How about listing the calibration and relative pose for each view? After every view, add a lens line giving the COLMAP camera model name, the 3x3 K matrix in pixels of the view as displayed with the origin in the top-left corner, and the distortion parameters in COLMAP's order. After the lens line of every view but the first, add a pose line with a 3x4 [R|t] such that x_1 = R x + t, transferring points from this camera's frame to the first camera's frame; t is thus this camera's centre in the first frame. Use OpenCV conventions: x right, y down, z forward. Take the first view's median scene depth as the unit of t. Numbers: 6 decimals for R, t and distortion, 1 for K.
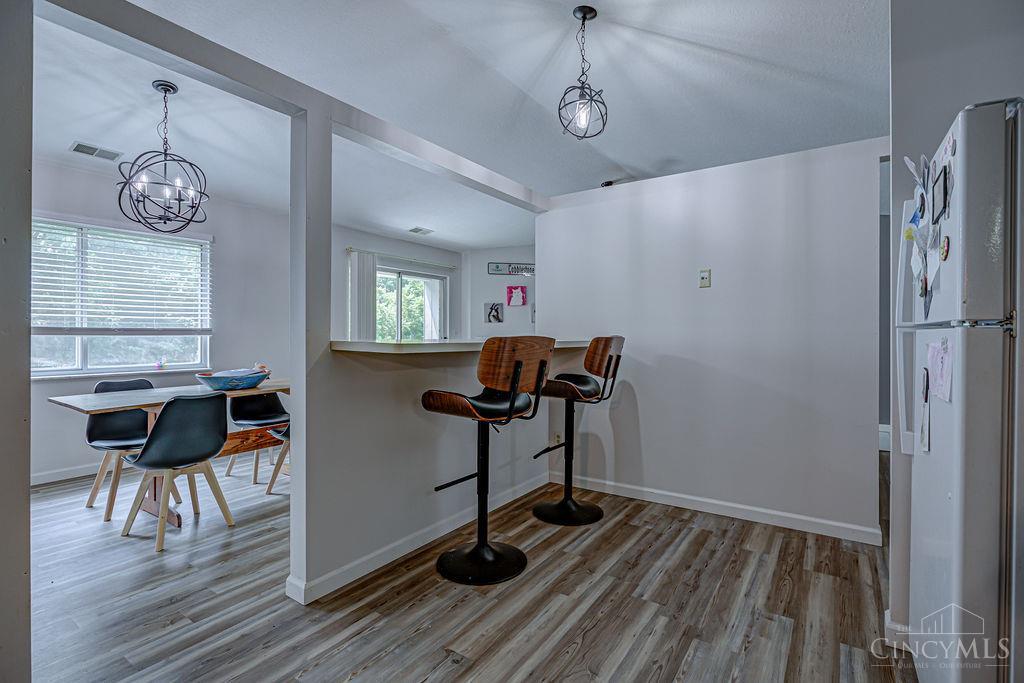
lens RADIAL K [[470.5, 0, 512.0], [0, 470.5, 334.4], [0, 0, 1]] dist [-0.003487, -0.001860]
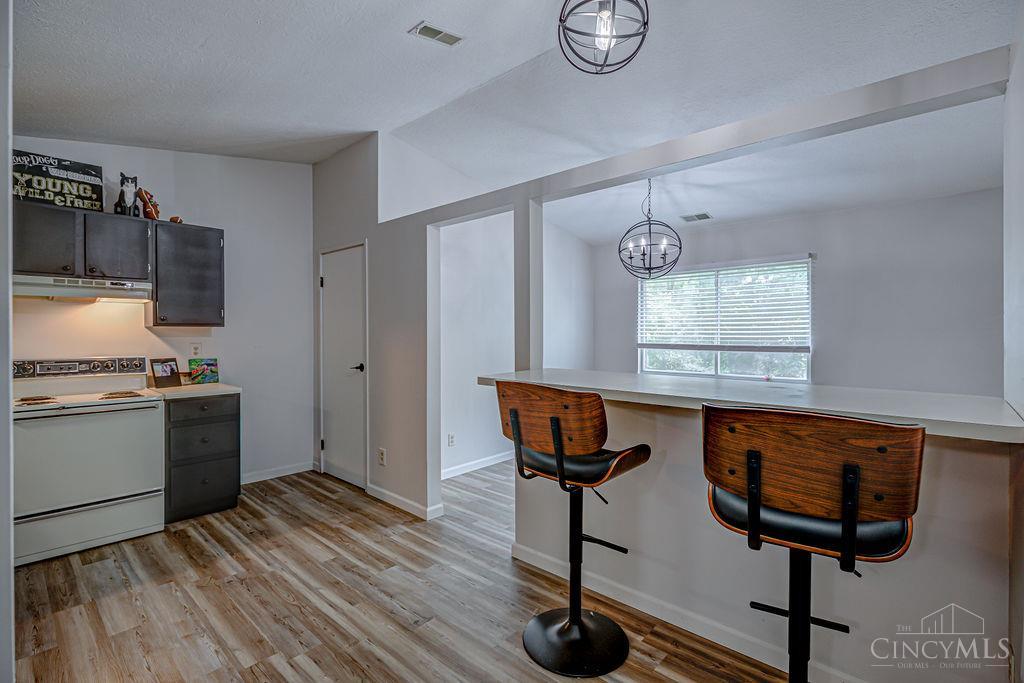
lens RADIAL K [[470.5, 0, 513.7], [0, 470.5, 332.5], [0, 0, 1]] dist [-0.003487, -0.001860]
pose [[-0.141776, -0.002681, -0.989895, 0.500029], [0.000083, 0.999996, -0.002720, -0.046532], [0.989899, -0.000468, -0.141776, 0.619844]]
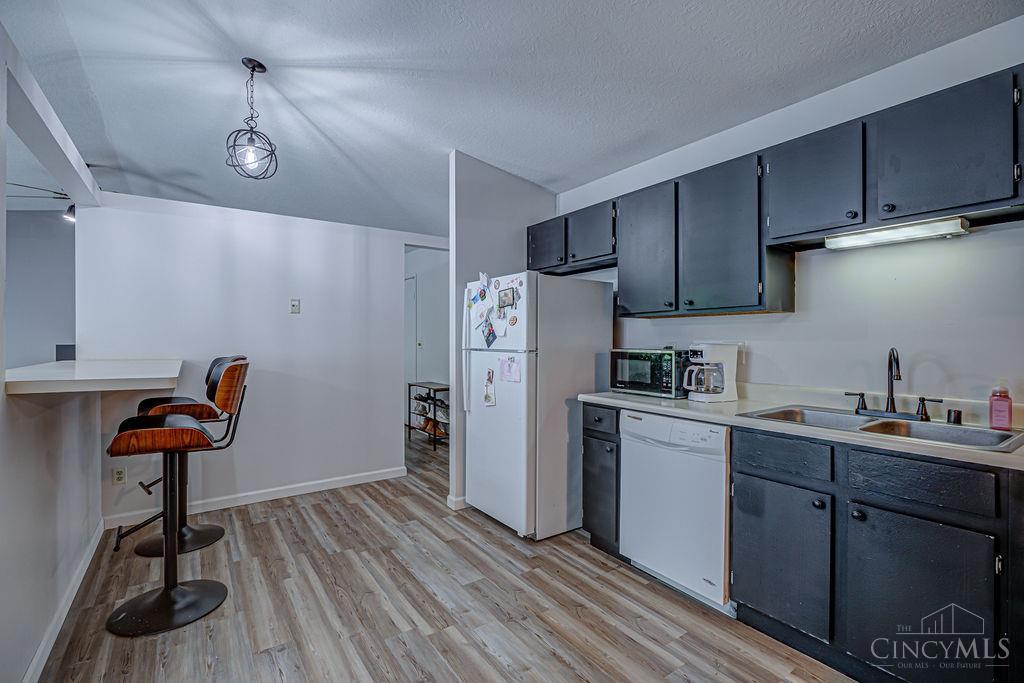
lens RADIAL K [[470.5, 0, 494.3], [0, 470.5, 340.4], [0, 0, 1]] dist [-0.003487, -0.001860]
pose [[0.390604, -0.007014, 0.920532, -0.400990], [0.003237, 0.999975, 0.006246, -0.026755], [-0.920553, 0.000540, 0.390617, 0.030447]]
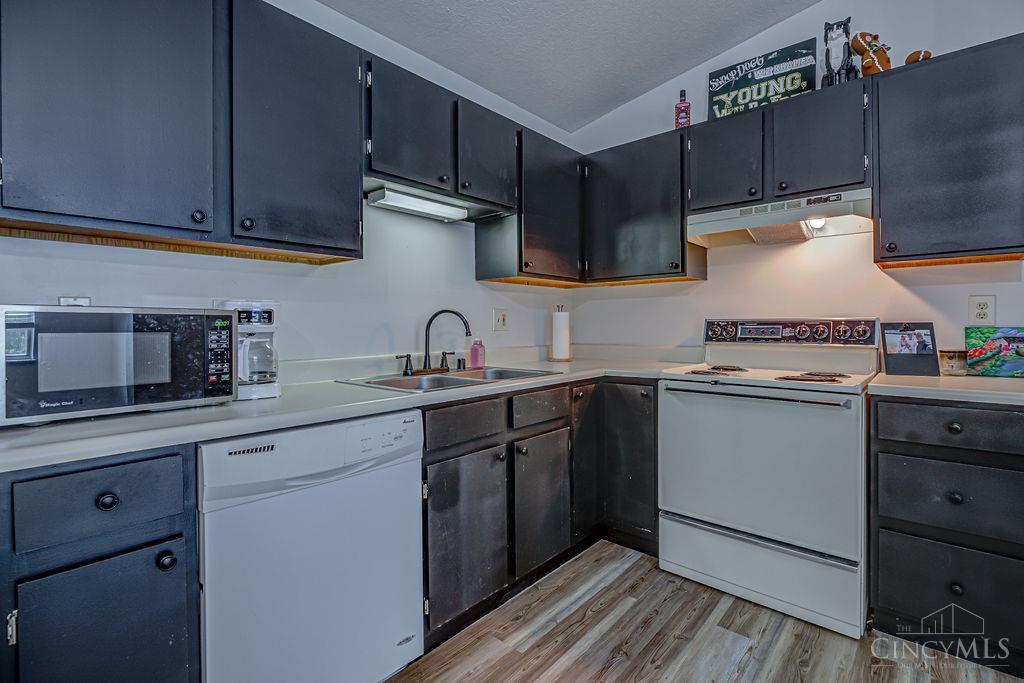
lens RADIAL K [[470.5, 0, 527.9], [0, 470.5, 327.4], [0, 0, 1]] dist [-0.003487, -0.001860]
pose [[-0.993126, 0.001109, 0.117042, 0.042445], [0.001712, 0.999986, 0.005053, 0.003230], [-0.117035, 0.005219, -0.993114, 0.369322]]
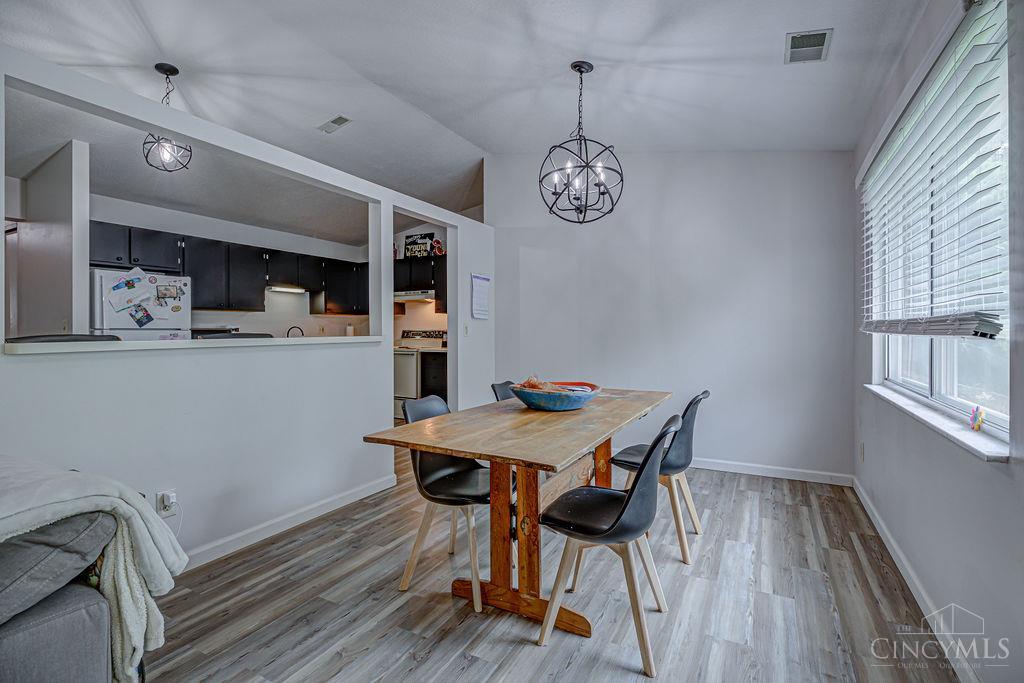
lens RADIAL K [[470.5, 0, 526.5], [0, 470.5, 335.6], [0, 0, 1]] dist [-0.003487, -0.001860]
pose [[-0.994256, 0.000629, -0.107029, -0.395150], [-0.000689, 0.999924, 0.012275, -0.004270], [0.107029, 0.012278, -0.994180, 1.471208]]
